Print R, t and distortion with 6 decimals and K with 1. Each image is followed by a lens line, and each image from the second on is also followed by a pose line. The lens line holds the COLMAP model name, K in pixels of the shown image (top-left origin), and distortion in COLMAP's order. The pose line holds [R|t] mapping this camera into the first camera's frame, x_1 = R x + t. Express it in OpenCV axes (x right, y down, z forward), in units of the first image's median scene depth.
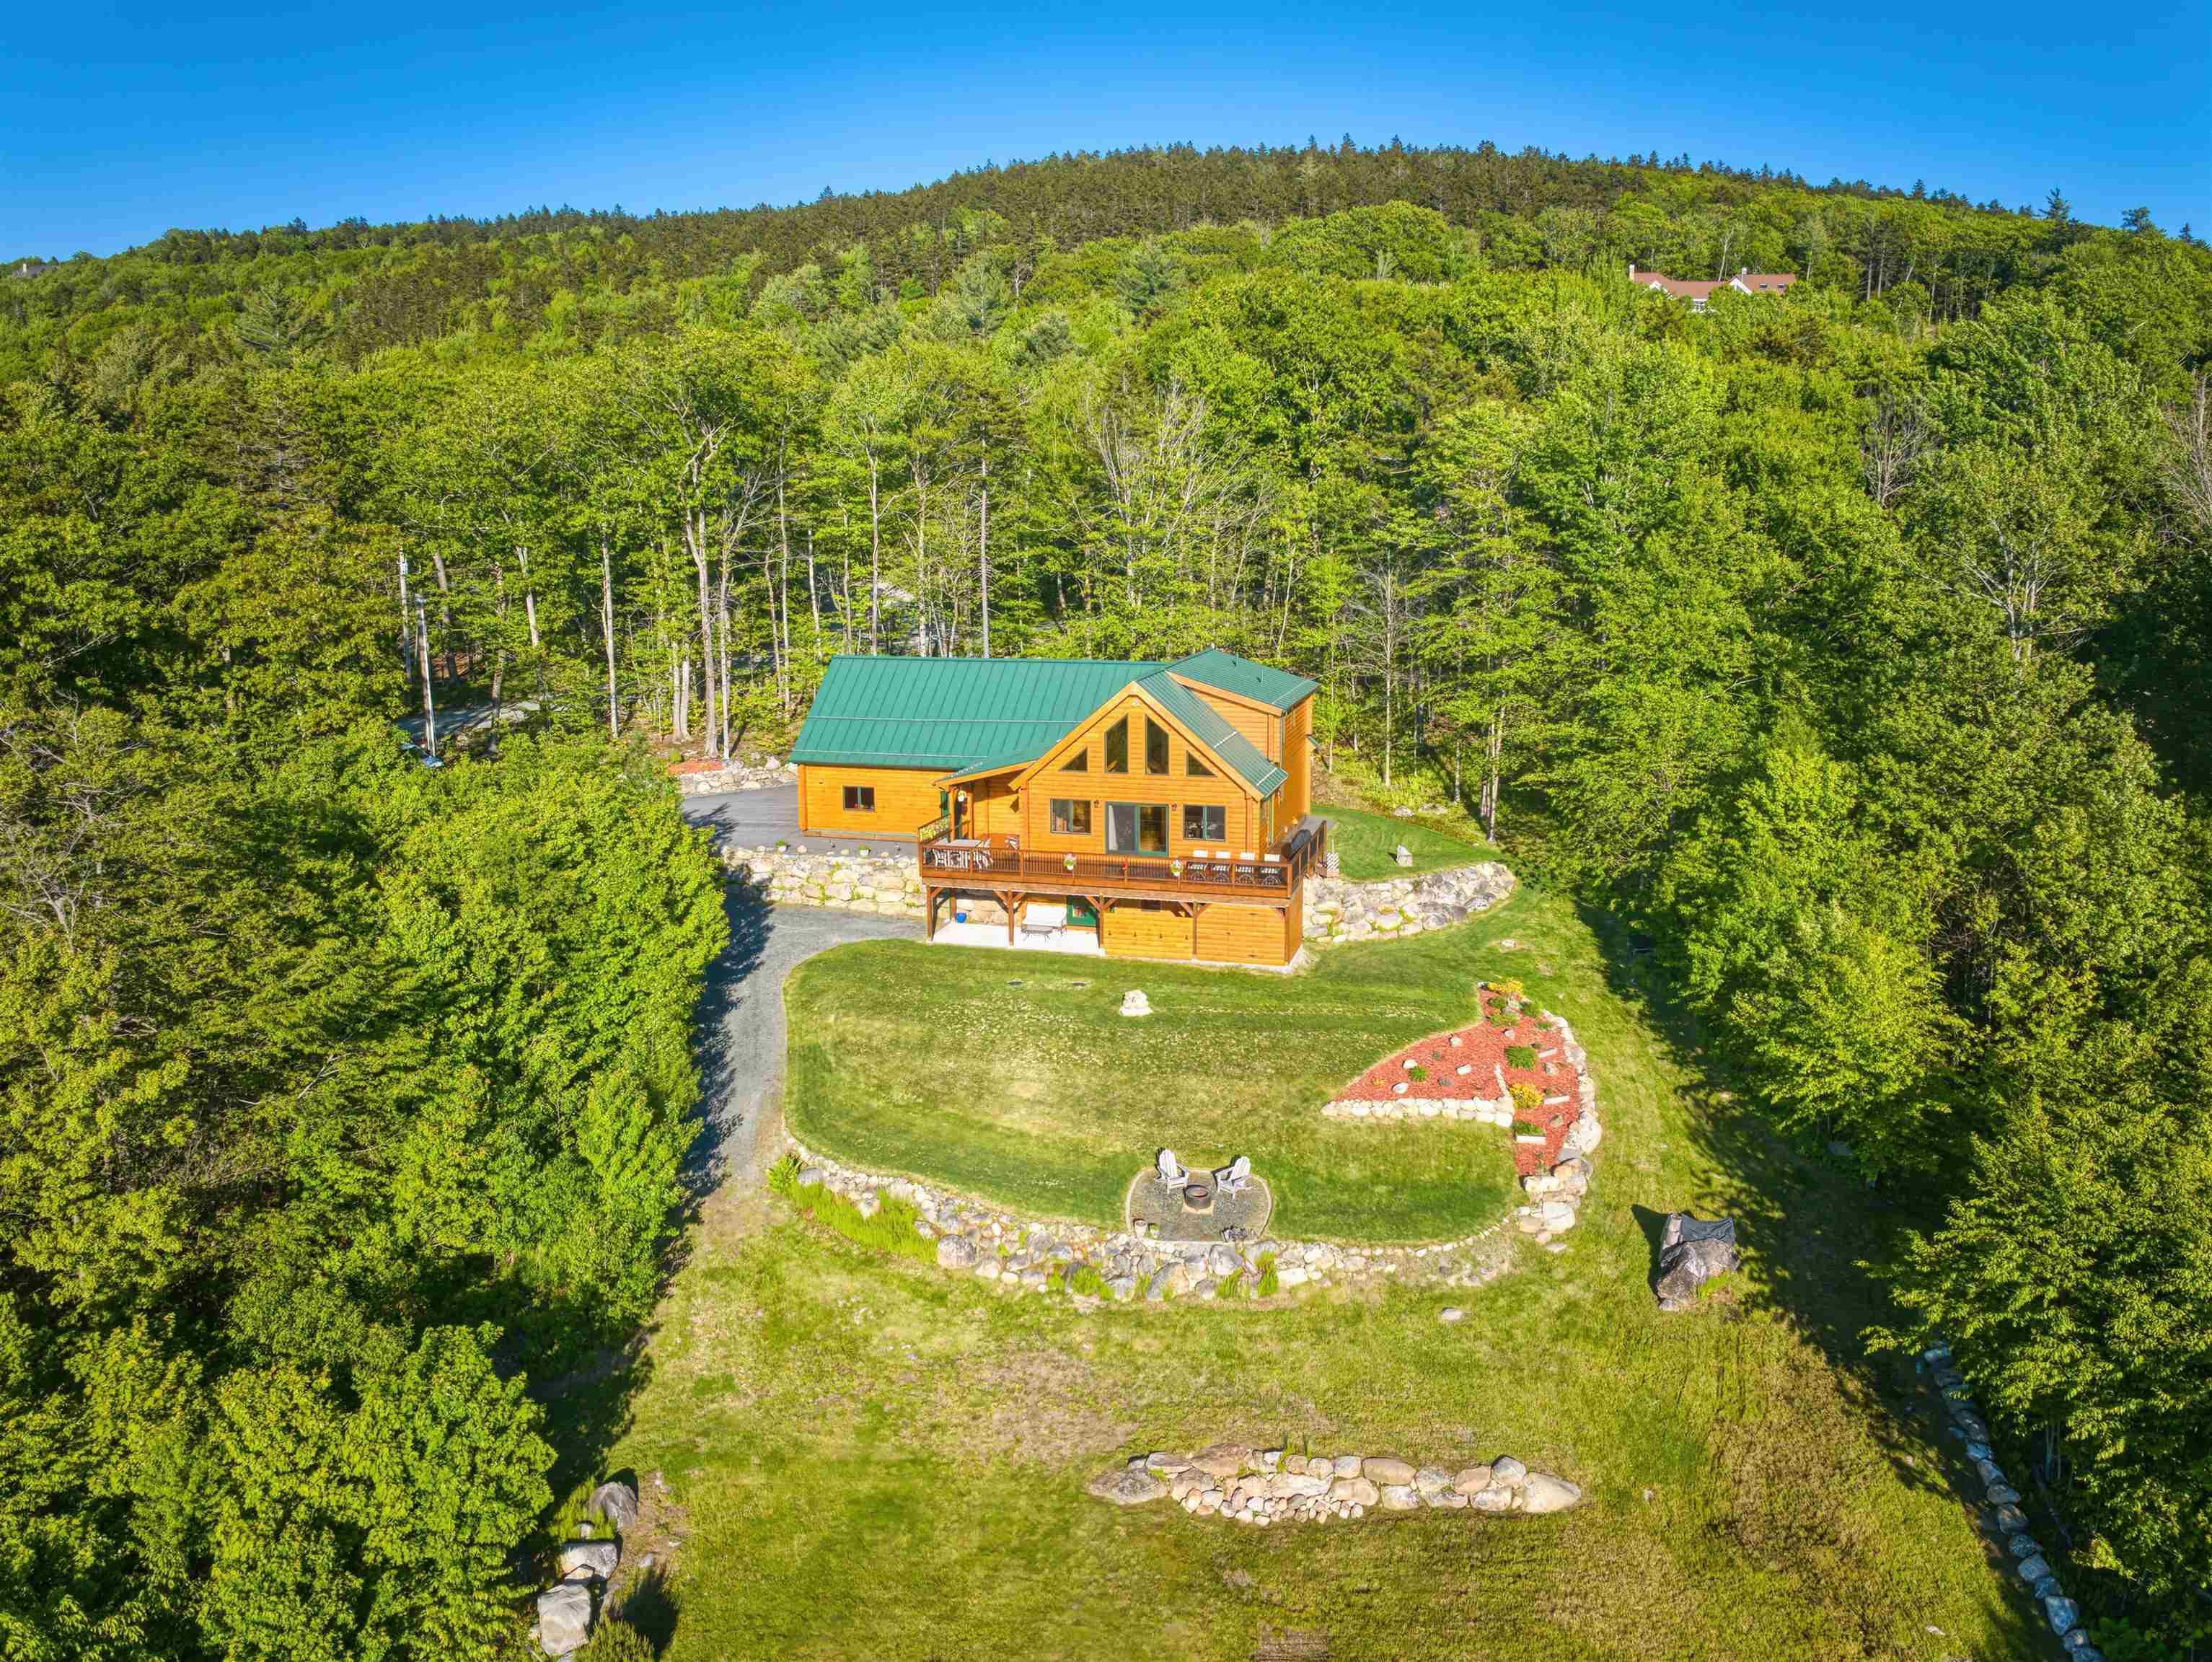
lens RADIAL K [[1624.8, 0, 1106.0], [0, 1624.8, 831.0], [0, 0, 1]] dist [-0.097423, -0.002606]
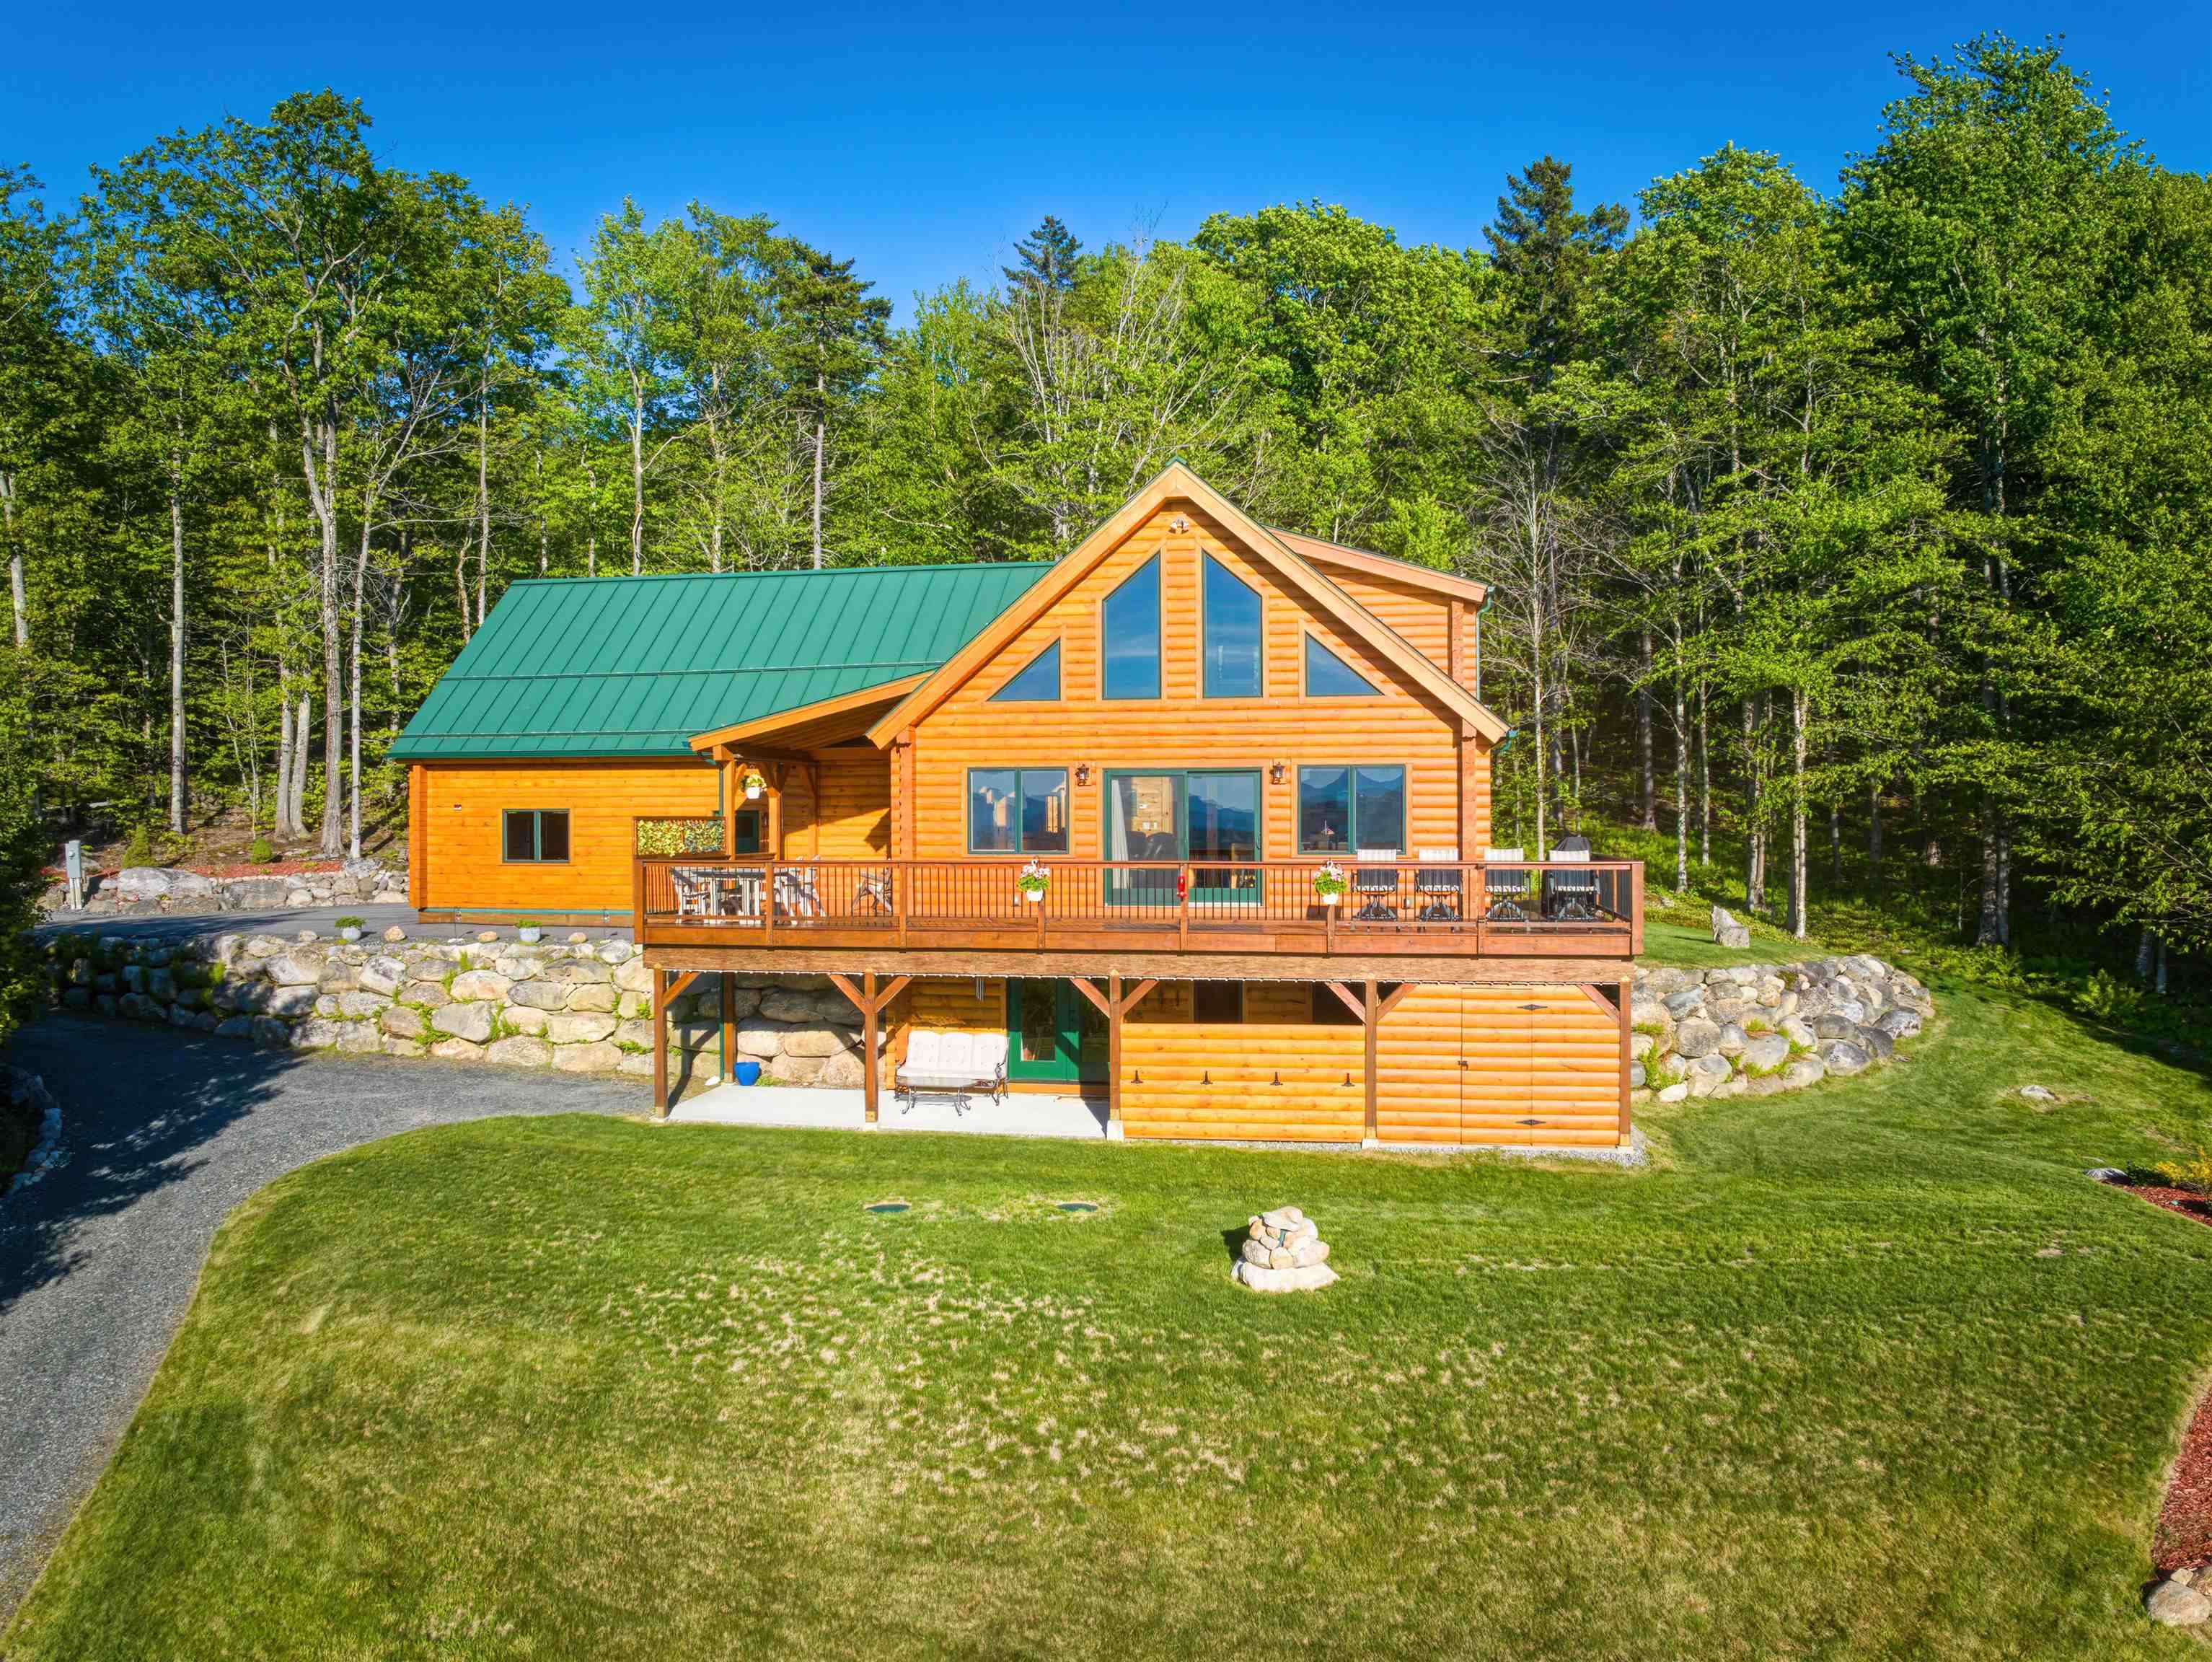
lens RADIAL K [[1624.8, 0, 1106.0], [0, 1624.8, 831.0], [0, 0, 1]] dist [-0.097423, -0.002606]
pose [[0.994964, 0.000849, 0.100225, -0.043441], [0.017631, 0.982890, -0.183350, 0.077046], [-0.098666, 0.184193, 0.977925, 0.634622]]
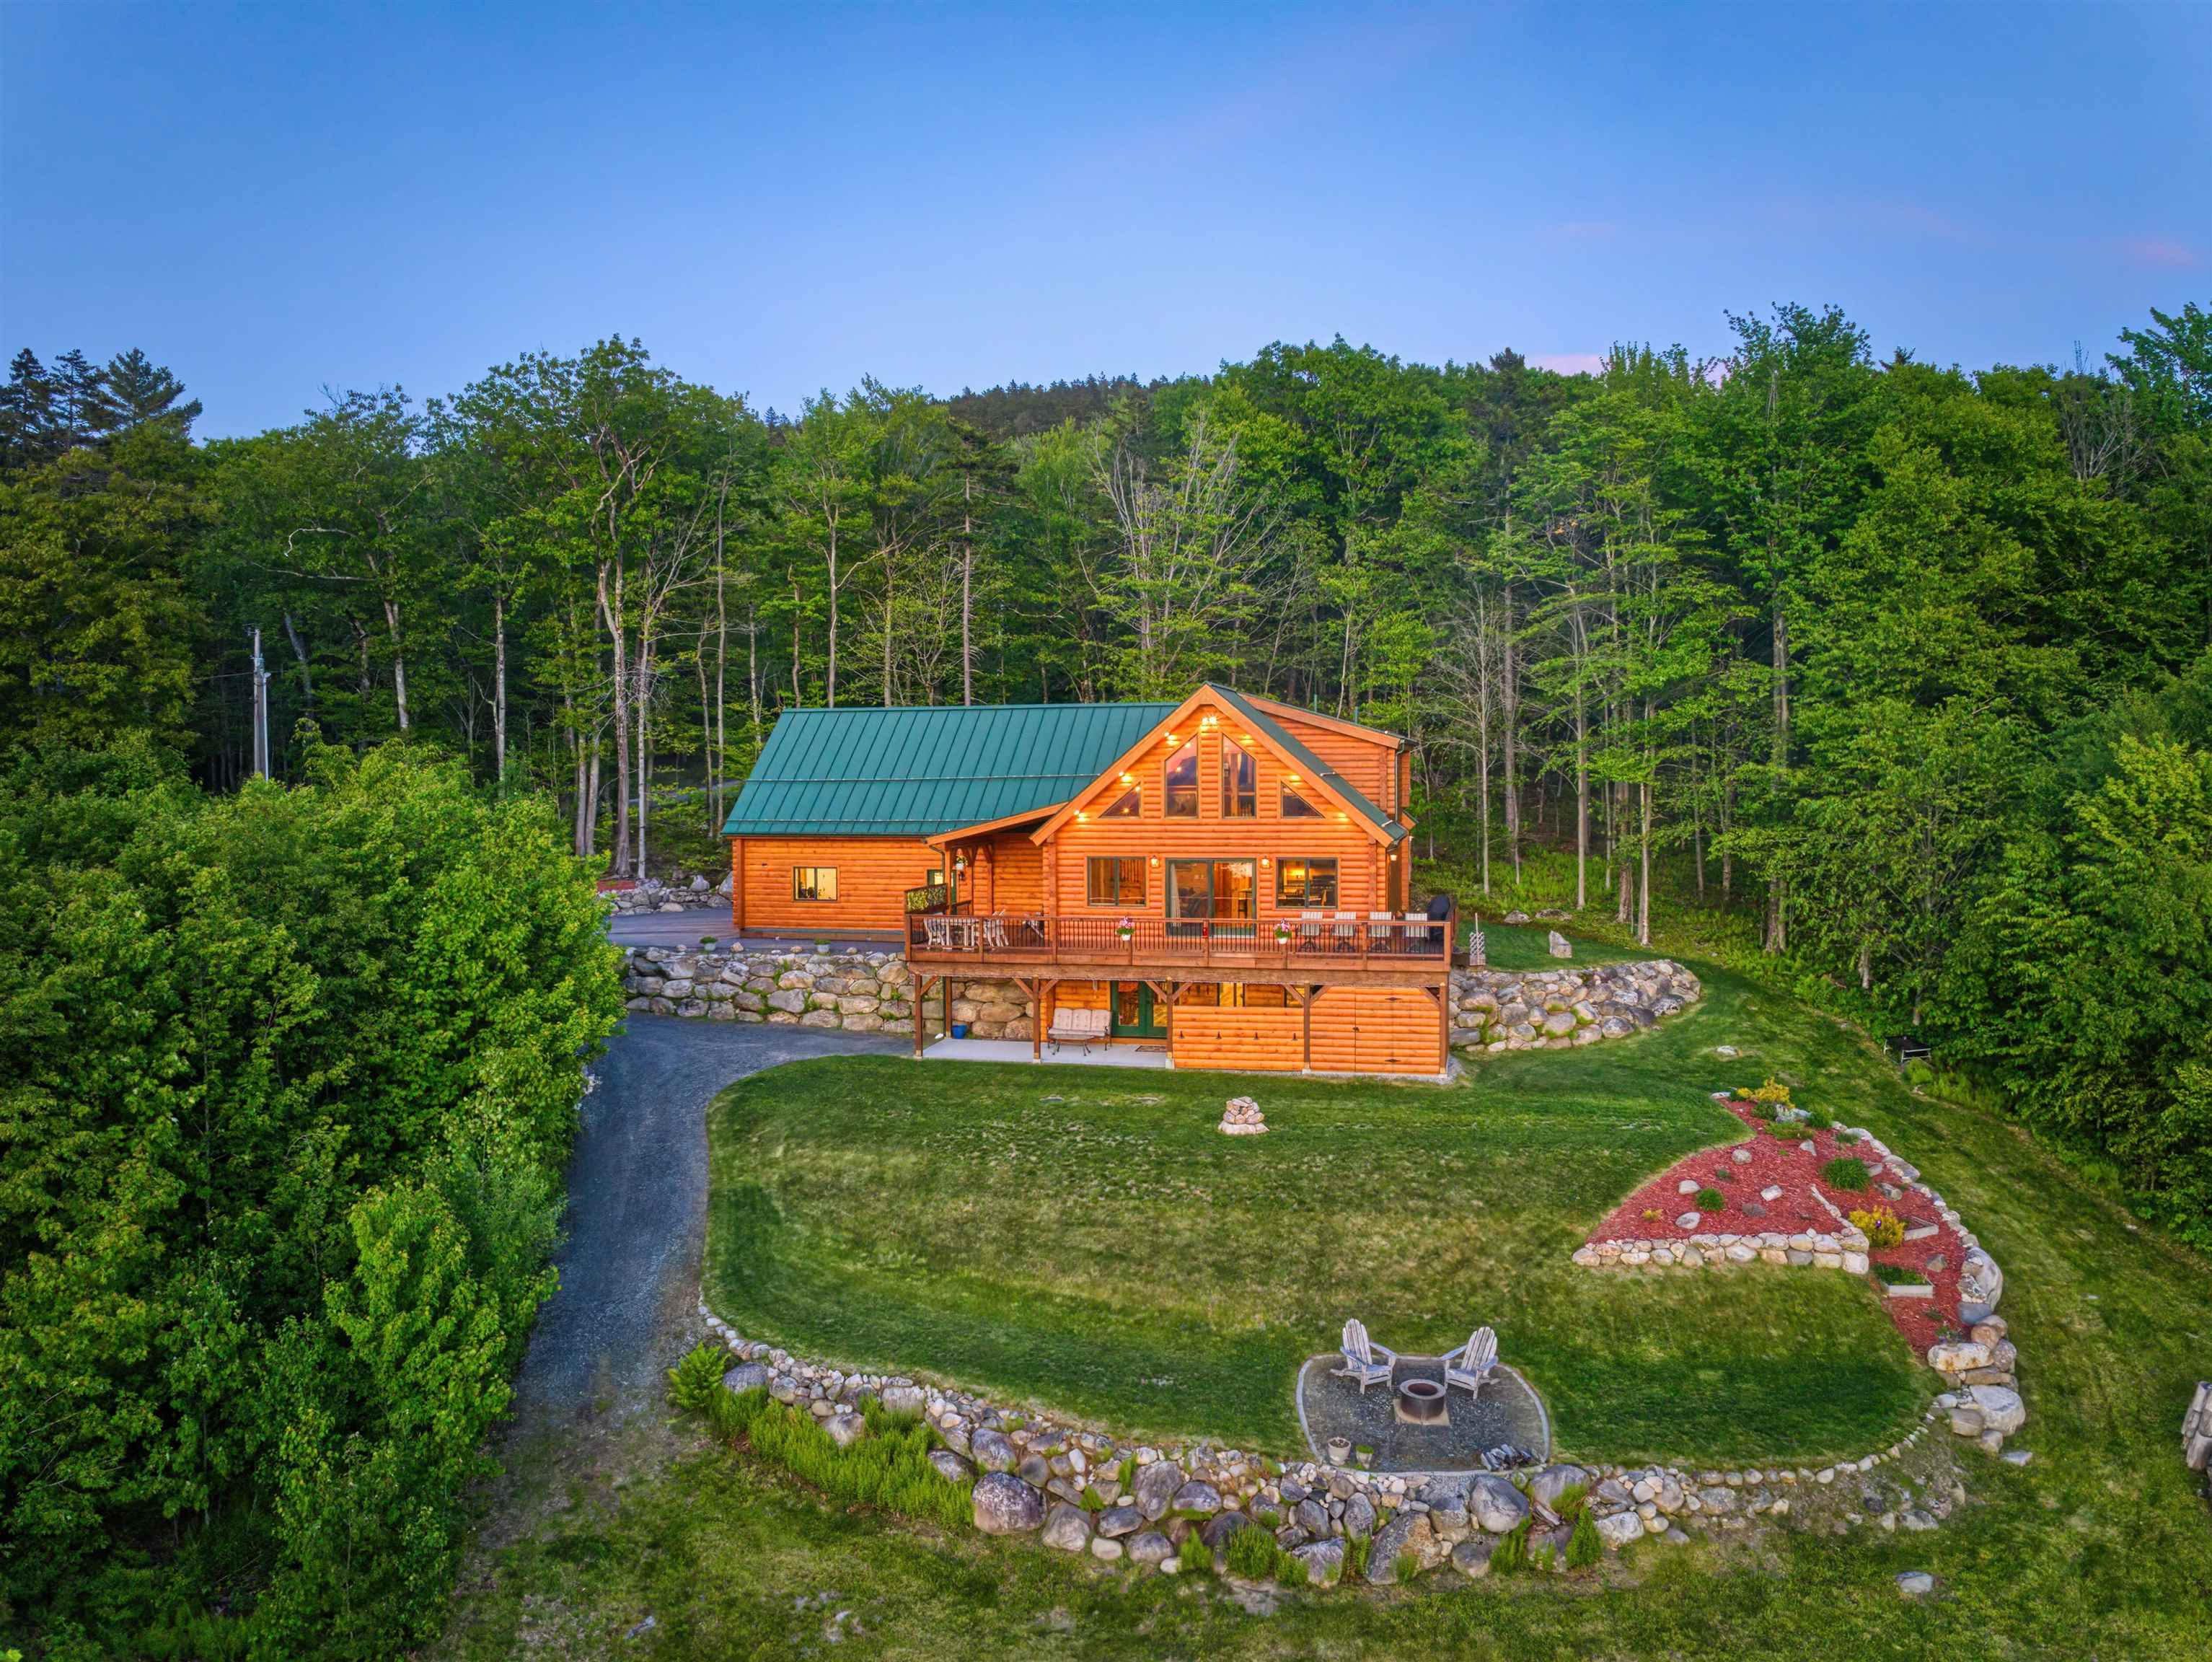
lens RADIAL K [[1625.1, 0, 1102.8], [0, 1625.1, 832.4], [0, 0, 1]] dist [-0.099341, -0.000821]
pose [[0.999164, -0.002932, 0.040769, -0.060574], [0.009316, 0.987506, -0.157308, 0.087913], [-0.039798, 0.157556, 0.986708, 0.307957]]
